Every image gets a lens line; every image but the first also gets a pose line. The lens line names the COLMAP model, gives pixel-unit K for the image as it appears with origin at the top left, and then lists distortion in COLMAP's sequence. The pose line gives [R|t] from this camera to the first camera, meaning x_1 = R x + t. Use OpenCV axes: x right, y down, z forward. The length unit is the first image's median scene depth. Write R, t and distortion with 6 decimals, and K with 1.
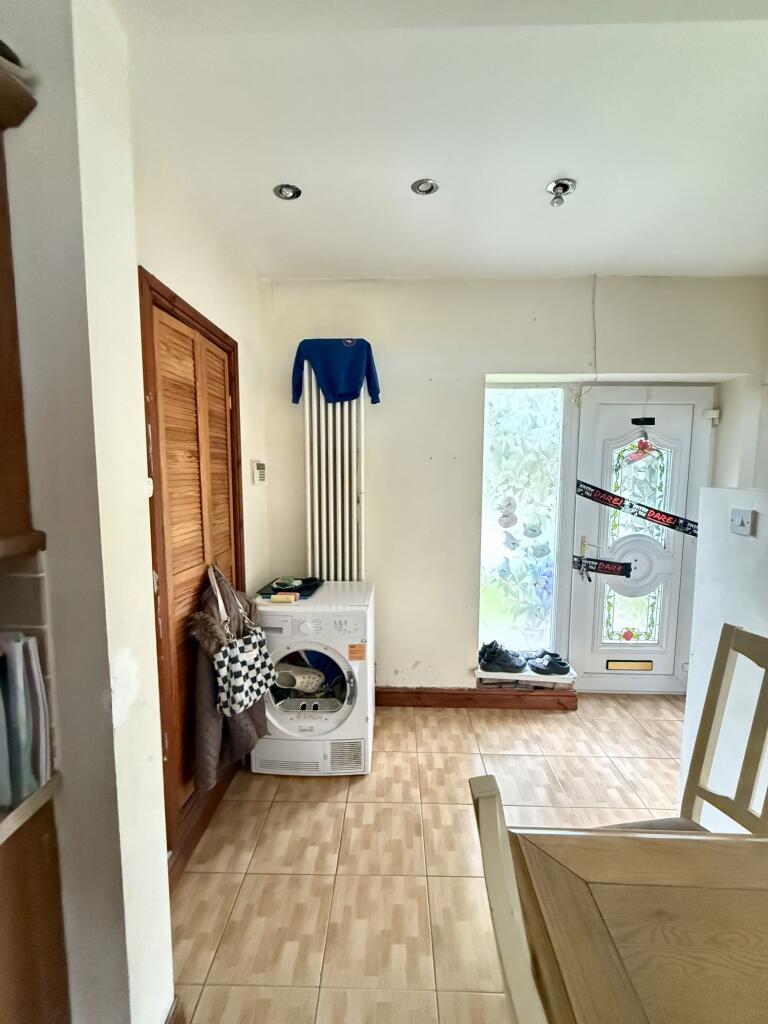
lens RADIAL K [[408.8, 0, 383.5], [0, 408.8, 507.7], [0, 0, 1]] dist [-0.000013, 0.000119]
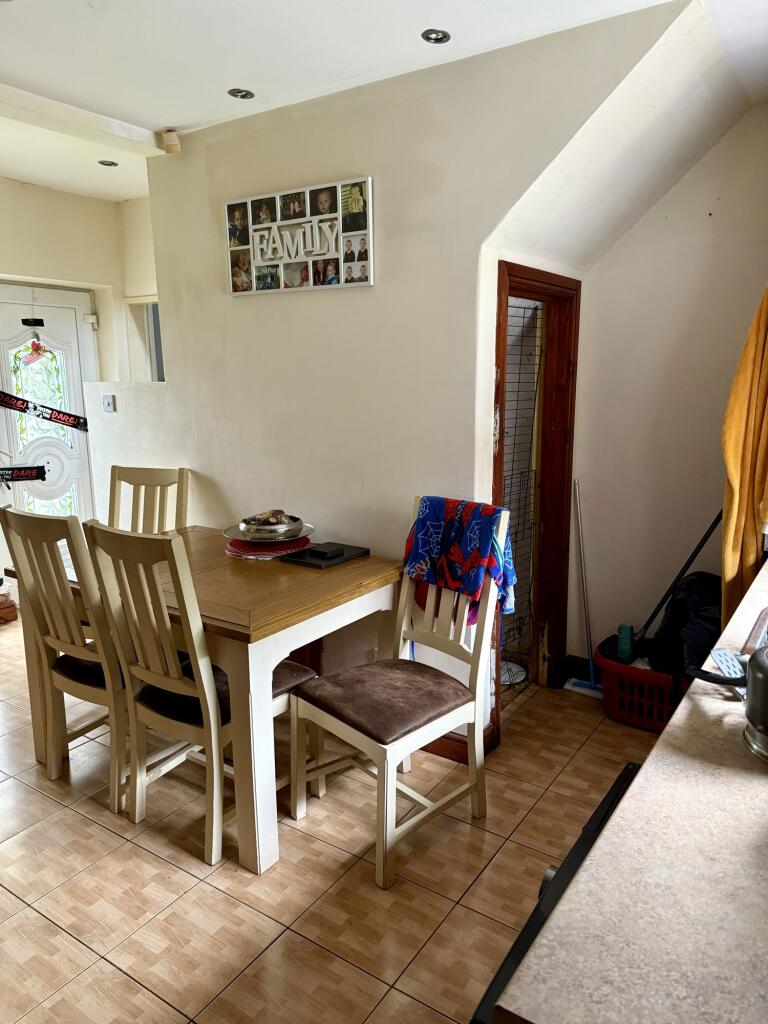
lens RADIAL K [[728.3, 0, 384.0], [0, 728.3, 512.0], [0, 0, 1]] dist [0.009964, -0.001628]
pose [[0.532248, -0.169788, 0.829388, -0.461383], [0.091656, 0.985481, 0.142923, 0.068698], [-0.841612, -0.000052, 0.540082, -0.678004]]
